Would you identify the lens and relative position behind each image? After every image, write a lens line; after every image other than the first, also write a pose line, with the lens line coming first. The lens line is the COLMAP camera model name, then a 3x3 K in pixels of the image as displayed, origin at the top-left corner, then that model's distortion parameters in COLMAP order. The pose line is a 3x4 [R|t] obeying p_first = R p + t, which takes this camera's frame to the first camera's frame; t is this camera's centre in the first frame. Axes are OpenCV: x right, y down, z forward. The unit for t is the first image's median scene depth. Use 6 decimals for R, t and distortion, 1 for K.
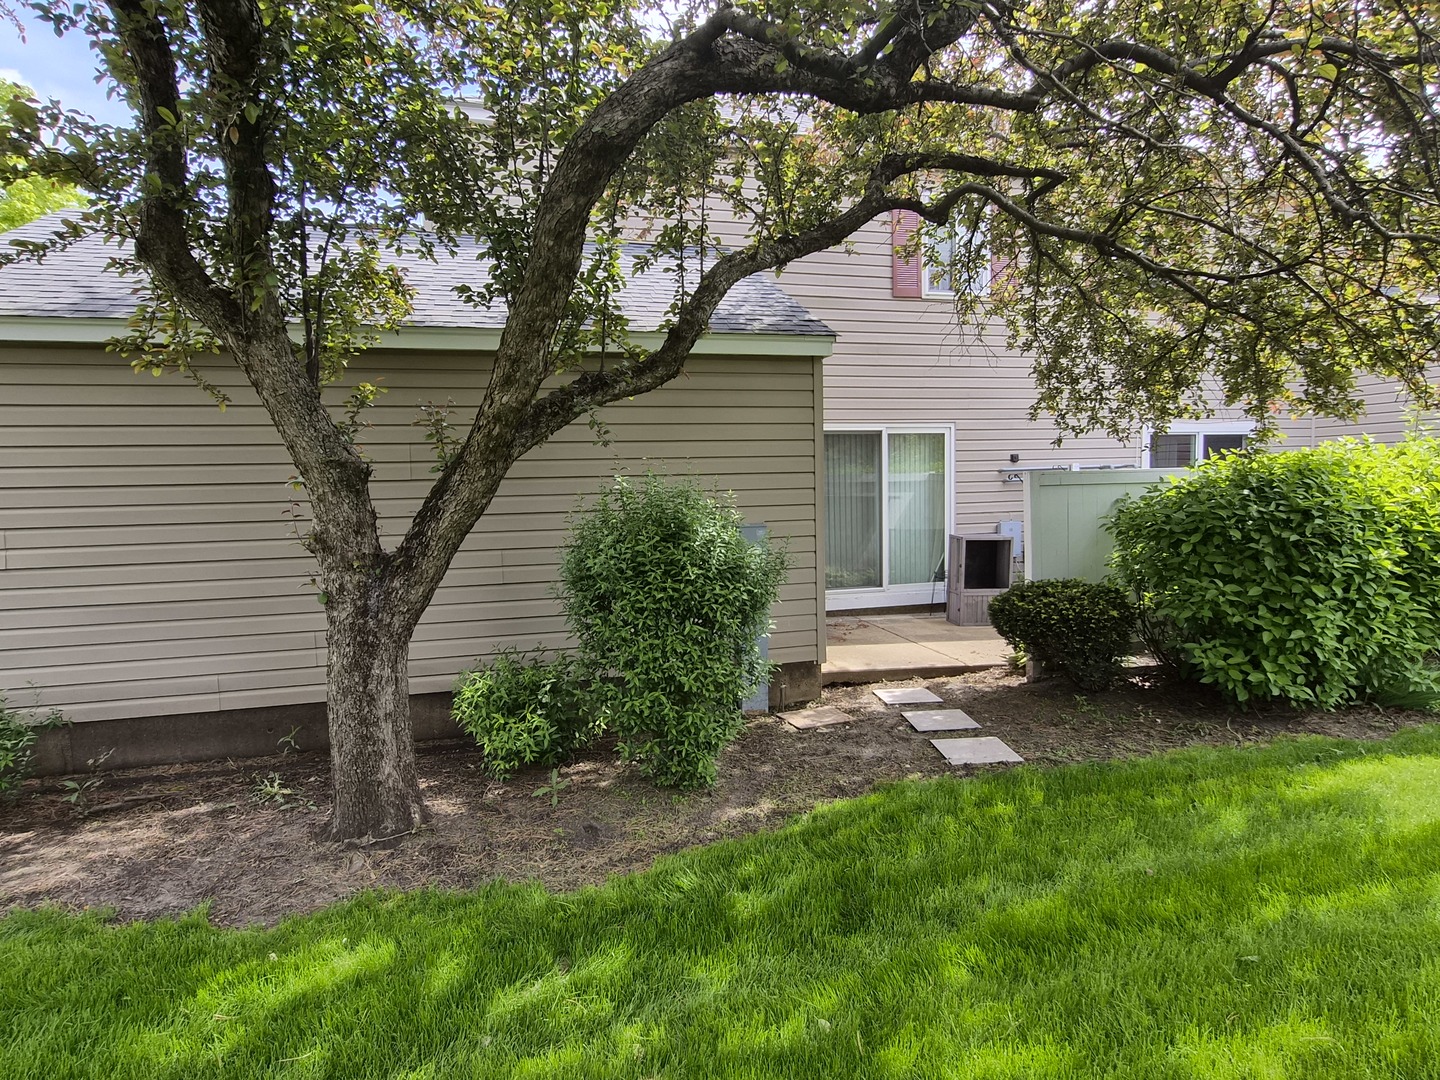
lens RADIAL K [[818.9, 0, 726.5], [0, 818.9, 545.0], [0, 0, 1]] dist [0.022662, 0.001814]
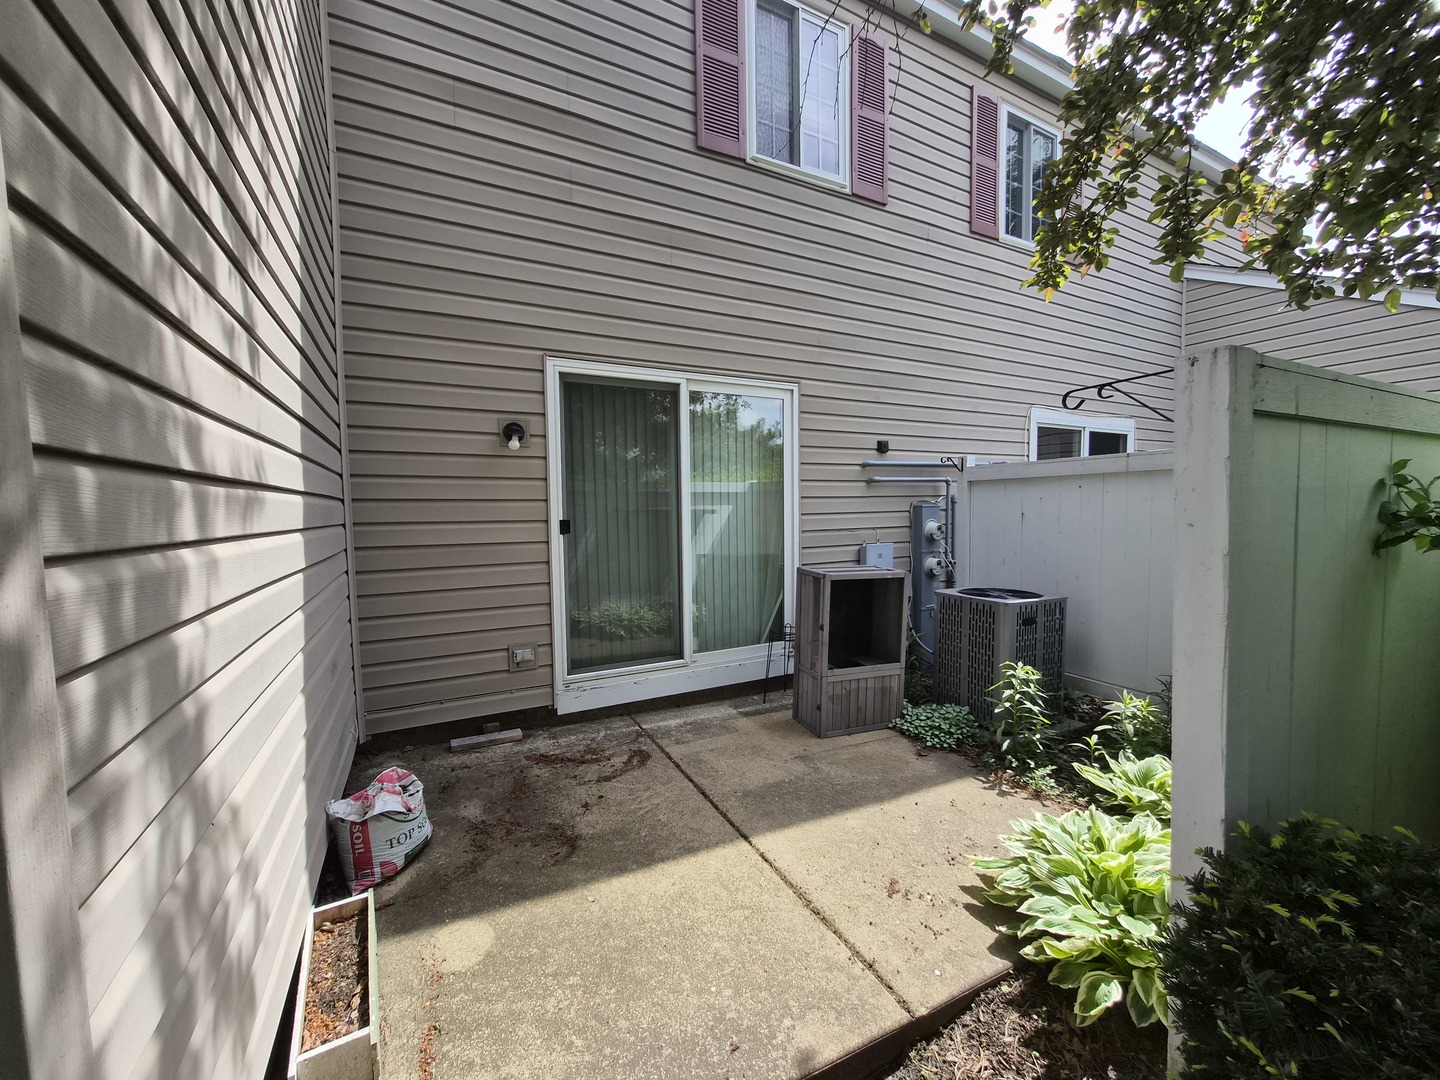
lens RADIAL K [[572.5, 0, 725.4], [0, 572.5, 540.9], [0, 0, 1]] dist [-0.003293, 0.000233]
pose [[0.974514, -0.005860, 0.224250, 0.084980], [0.009348, 0.999851, -0.014498, -0.016517], [-0.224132, 0.016225, 0.974424, 0.394748]]
